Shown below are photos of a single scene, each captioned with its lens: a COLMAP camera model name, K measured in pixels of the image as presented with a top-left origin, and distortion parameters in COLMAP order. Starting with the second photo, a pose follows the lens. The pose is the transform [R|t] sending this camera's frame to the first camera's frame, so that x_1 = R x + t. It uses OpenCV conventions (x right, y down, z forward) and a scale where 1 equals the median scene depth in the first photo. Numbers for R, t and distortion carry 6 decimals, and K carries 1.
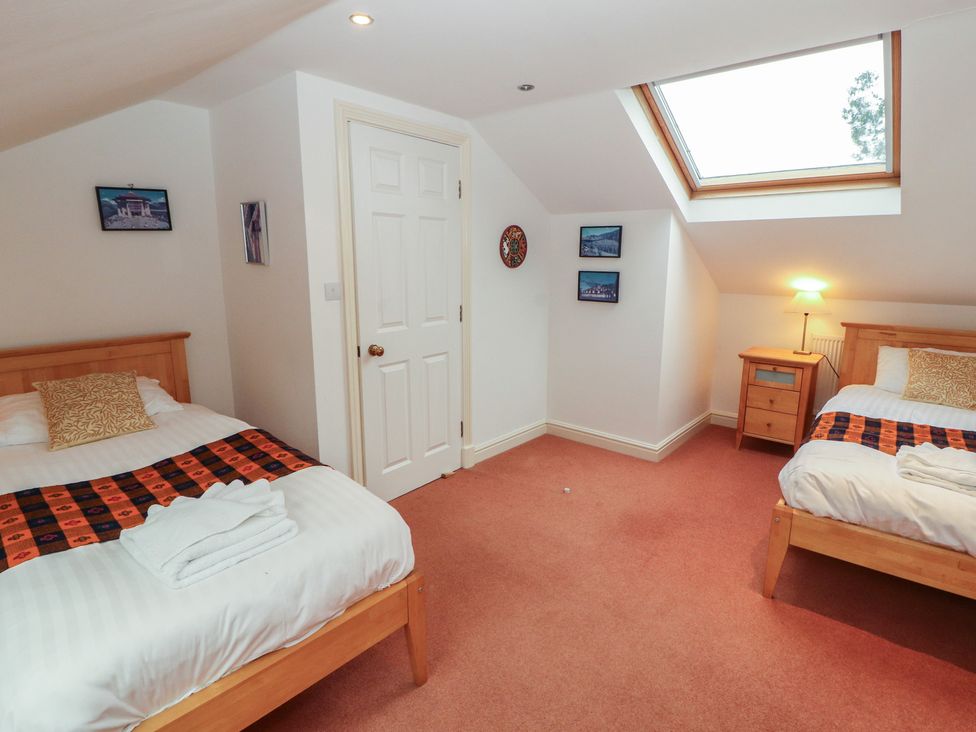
lens RADIAL K [[499.0, 0, 506.3], [0, 499.0, 328.4], [0, 0, 1]] dist [-0.001498, -0.010172]
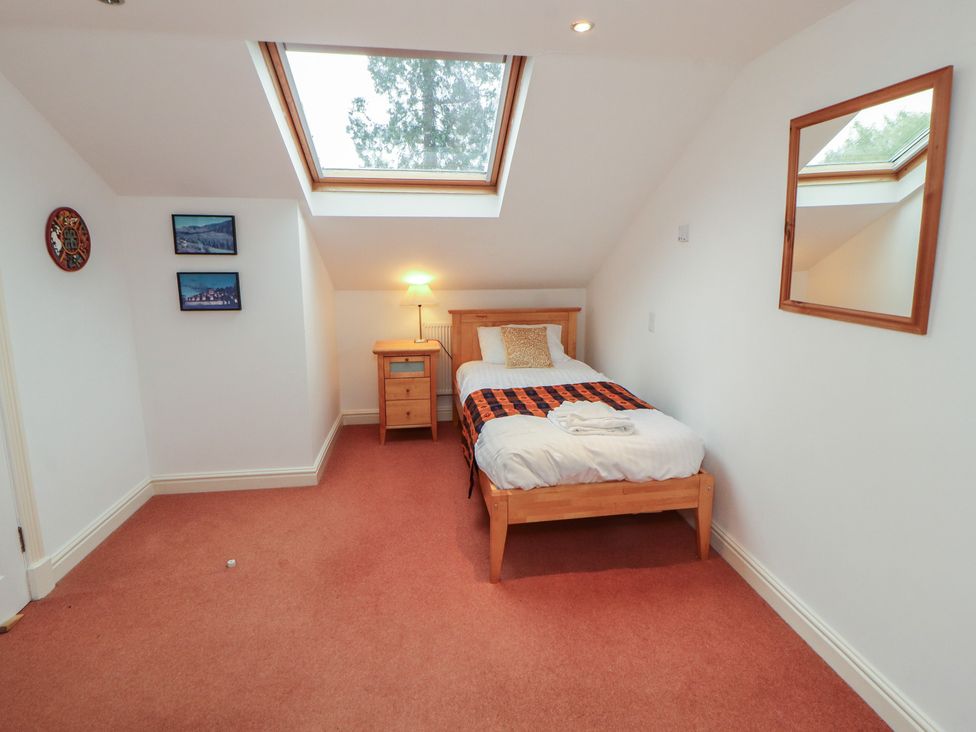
lens RADIAL K [[499.0, 0, 506.3], [0, 499.0, 328.4], [0, 0, 1]] dist [-0.001498, -0.010172]
pose [[0.680695, -0.111126, 0.724089, -0.079228], [0.106398, 0.992944, 0.052366, -0.018600], [-0.724799, 0.041397, 0.687715, 0.129848]]
